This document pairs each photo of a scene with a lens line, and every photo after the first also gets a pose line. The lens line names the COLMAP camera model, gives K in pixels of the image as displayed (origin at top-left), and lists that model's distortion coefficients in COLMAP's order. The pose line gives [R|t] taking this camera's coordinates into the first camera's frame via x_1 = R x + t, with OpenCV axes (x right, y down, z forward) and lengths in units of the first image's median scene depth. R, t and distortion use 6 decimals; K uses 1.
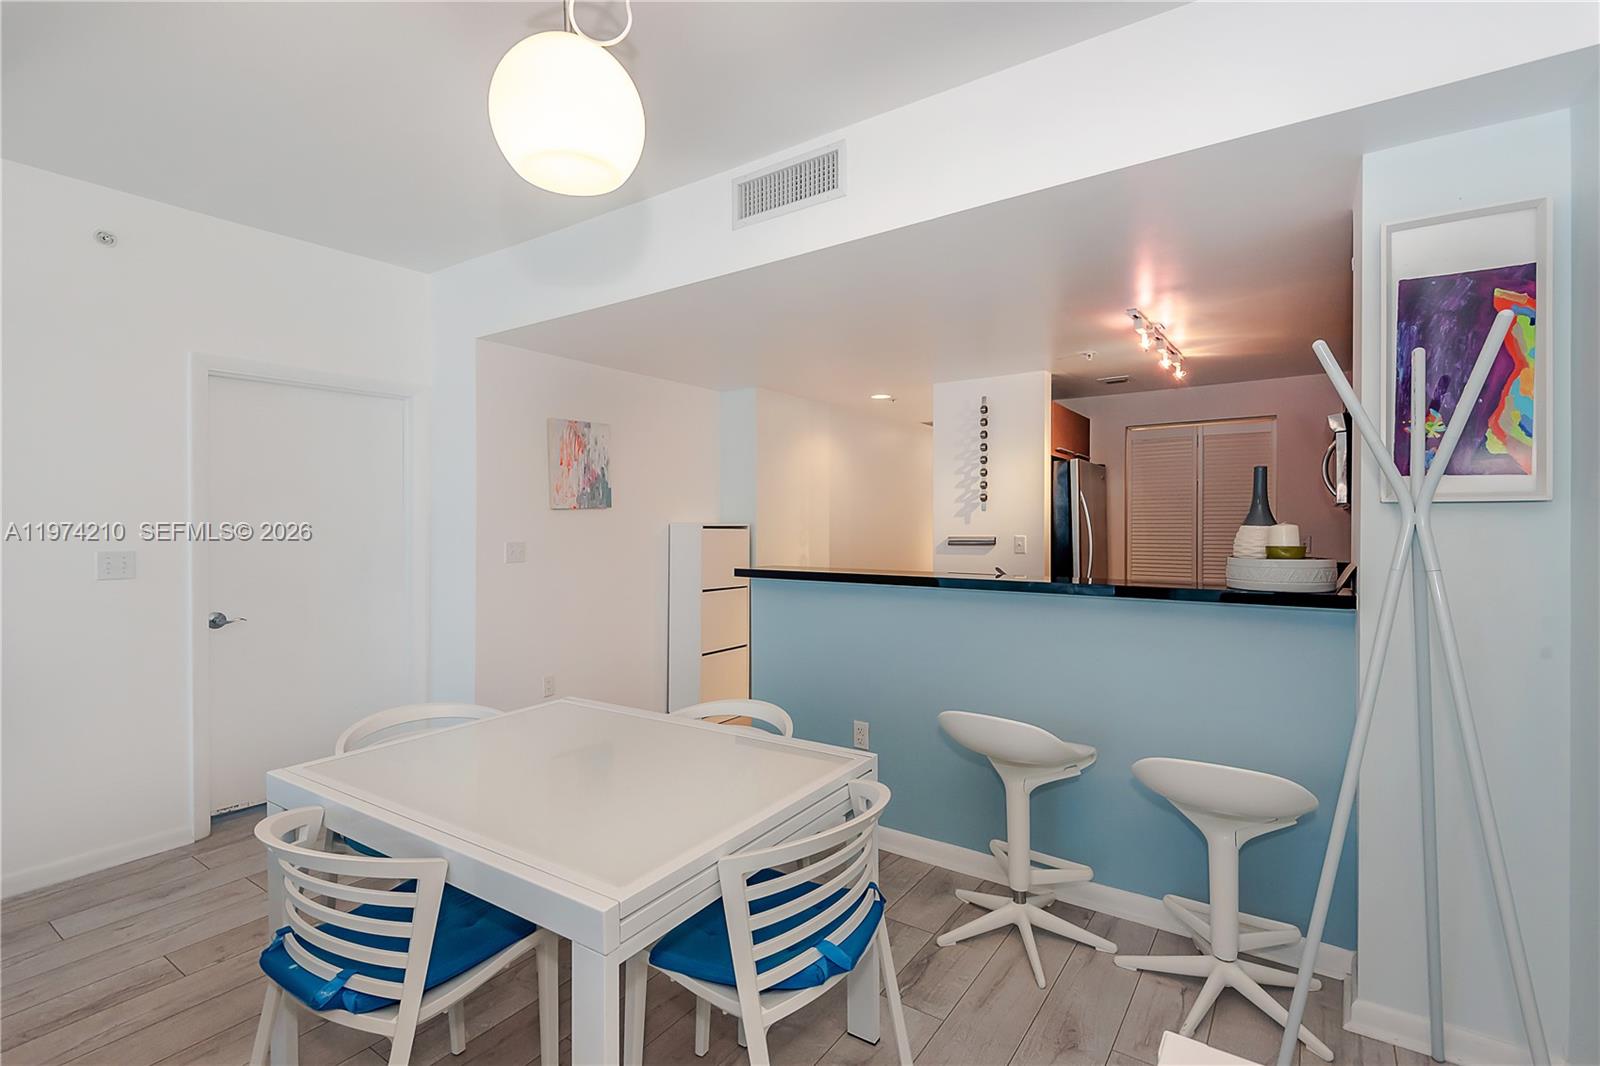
lens RADIAL K [[725.2, 0, 792.6], [0, 725.2, 525.8], [0, 0, 1]] dist [0.002941, -0.001584]
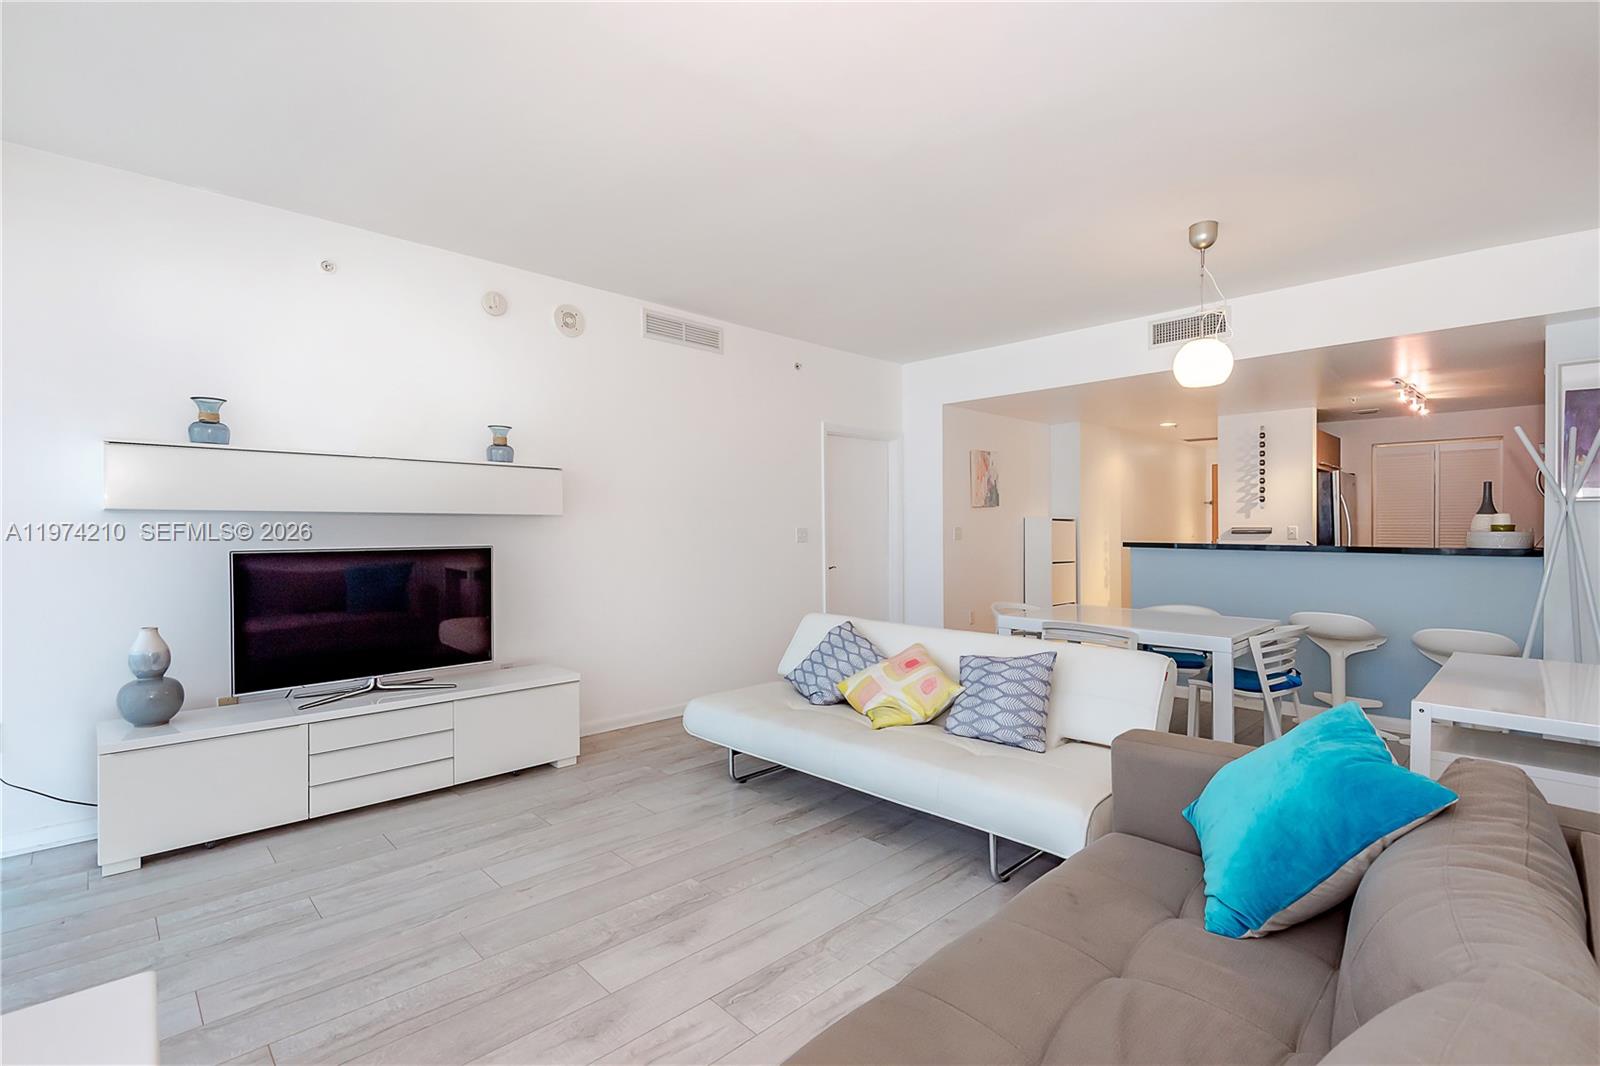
lens RADIAL K [[725.2, 0, 834.1], [0, 725.2, 528.0], [0, 0, 1]] dist [0.002941, -0.001584]
pose [[0.986752, 0.002729, -0.162216, -0.350017], [-0.002663, 0.999996, 0.000619, 0.019528], [0.162217, -0.000179, 0.986755, -0.549590]]
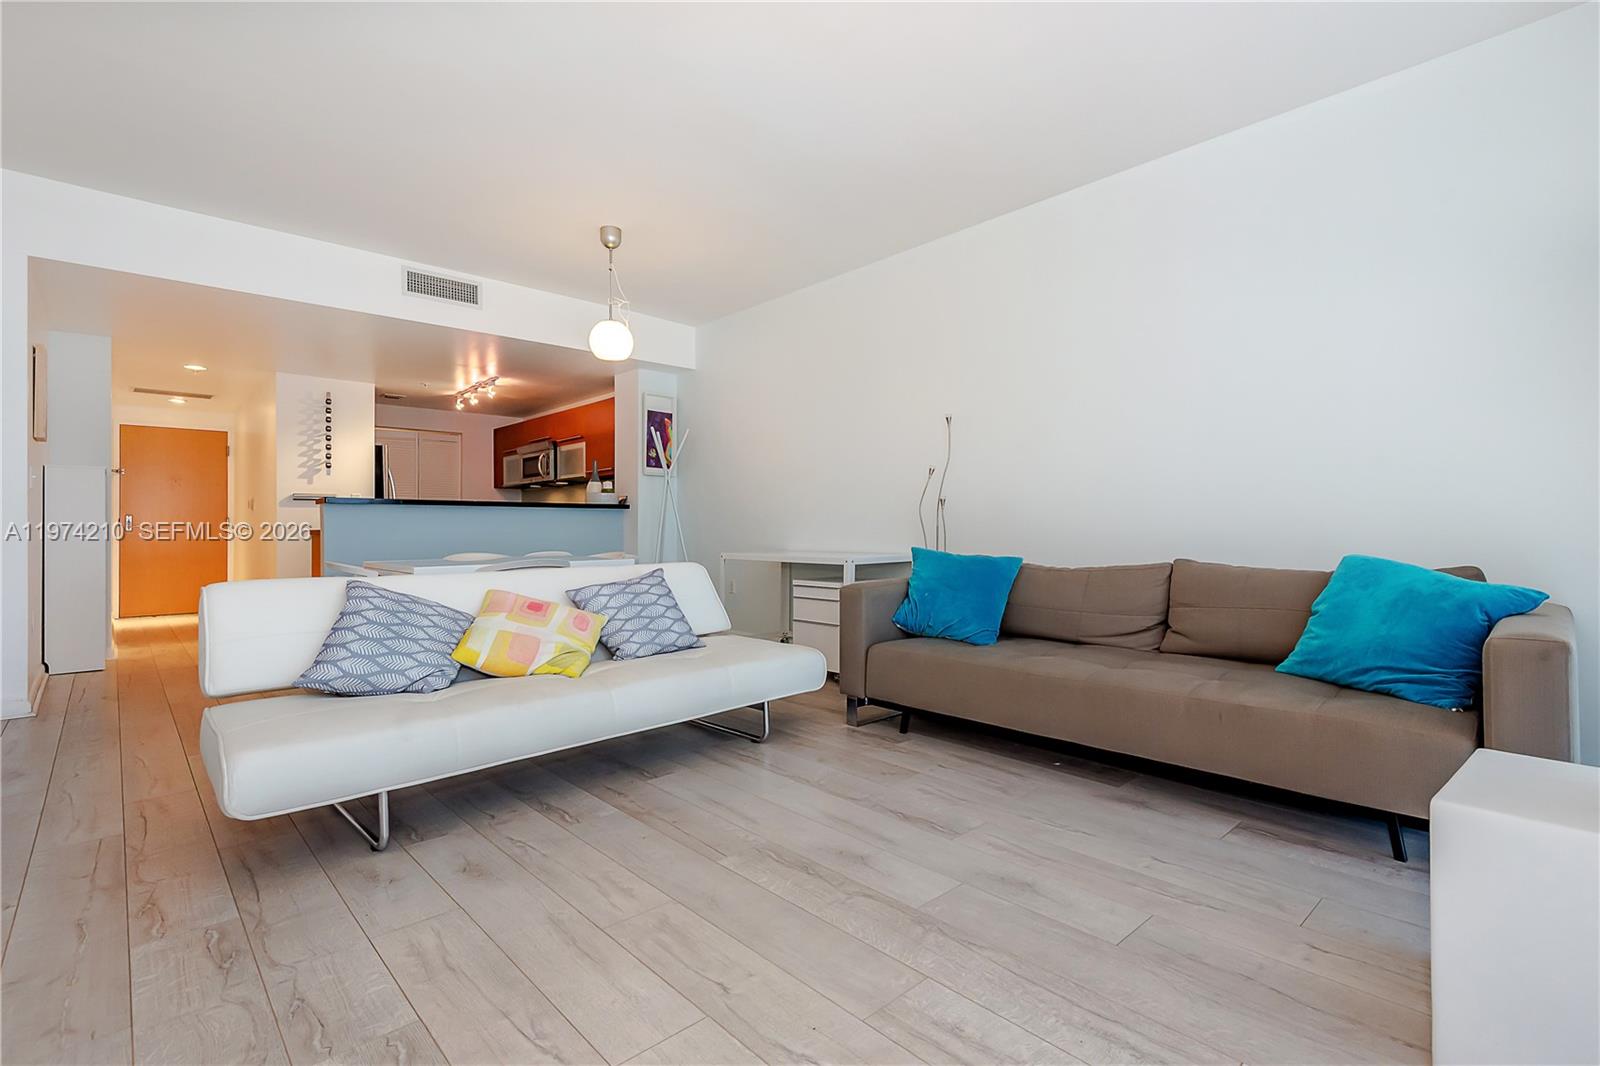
lens RADIAL K [[725.2, 0, 761.7], [0, 725.2, 522.5], [0, 0, 1]] dist [0.002941, -0.001584]
pose [[0.242432, 0.005524, 0.970153, -0.966356], [0.003447, 0.999973, -0.006555, 0.090485], [-0.970162, 0.004933, 0.242406, -0.146046]]
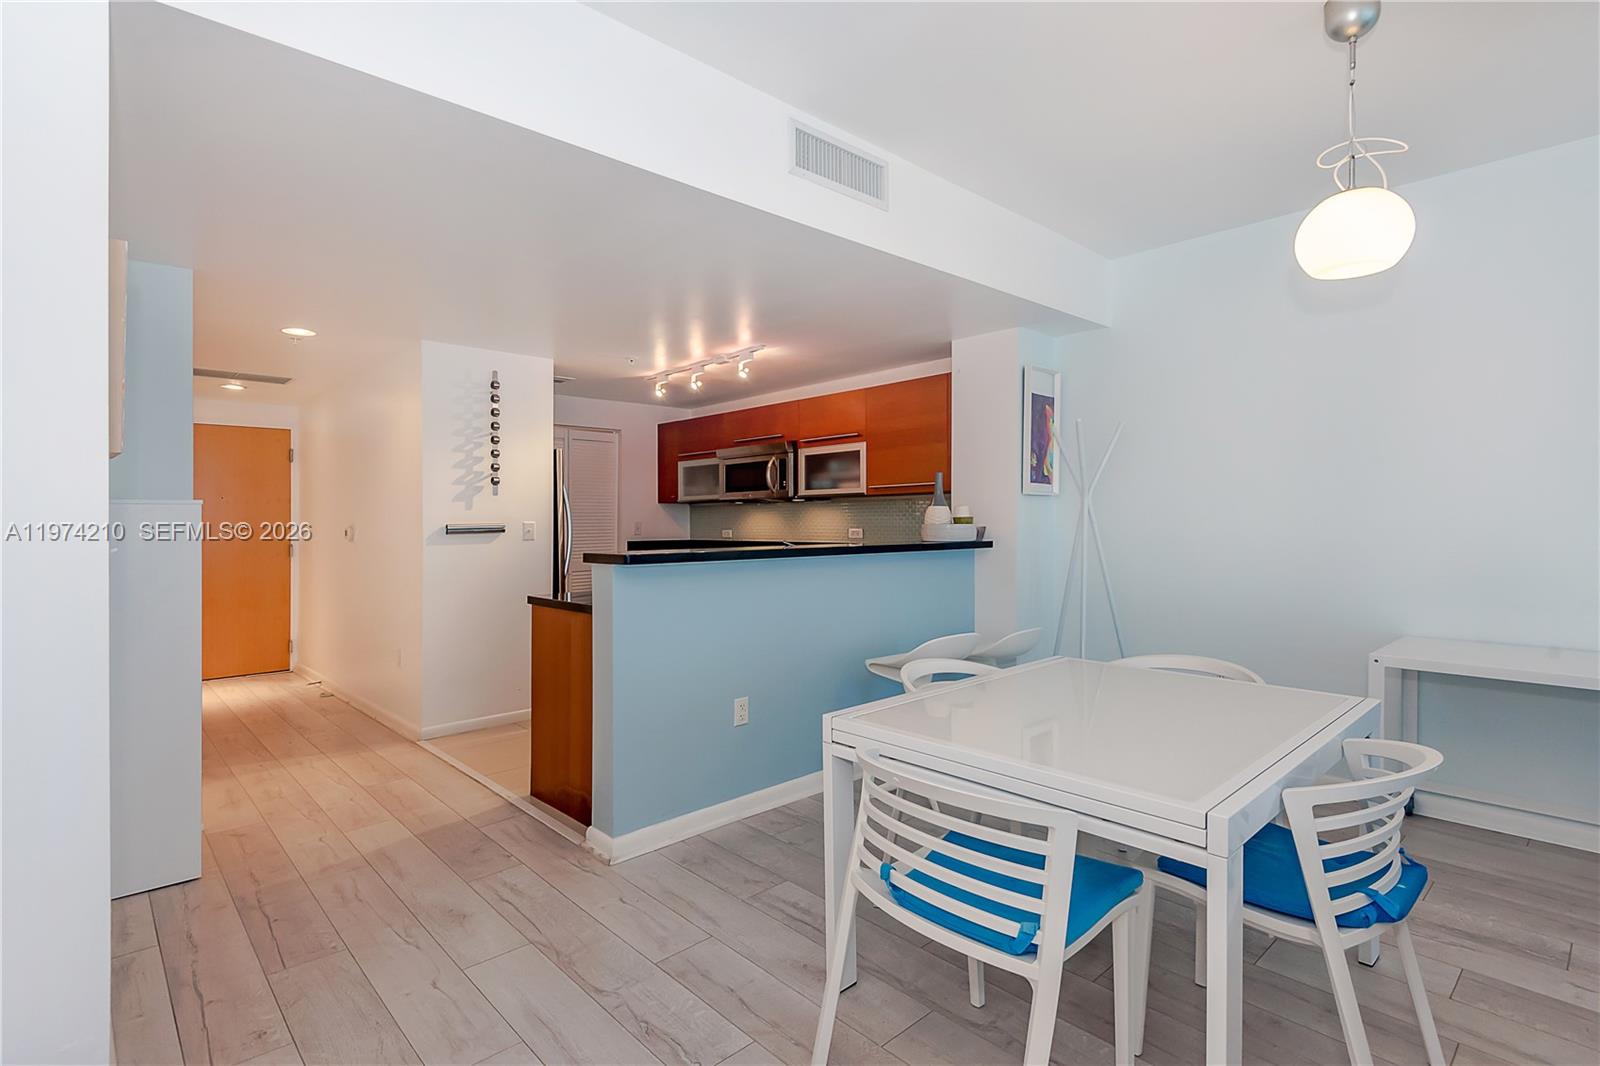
lens RADIAL K [[725.2, 0, 727.7], [0, 725.2, 489.8], [0, 0, 1]] dist [0.002941, -0.001584]
pose [[0.259245, 0.034860, 0.965182, -0.598248], [0.010156, 0.999195, -0.038816, 0.012137], [-0.965758, 0.019865, 0.258682, 0.531686]]
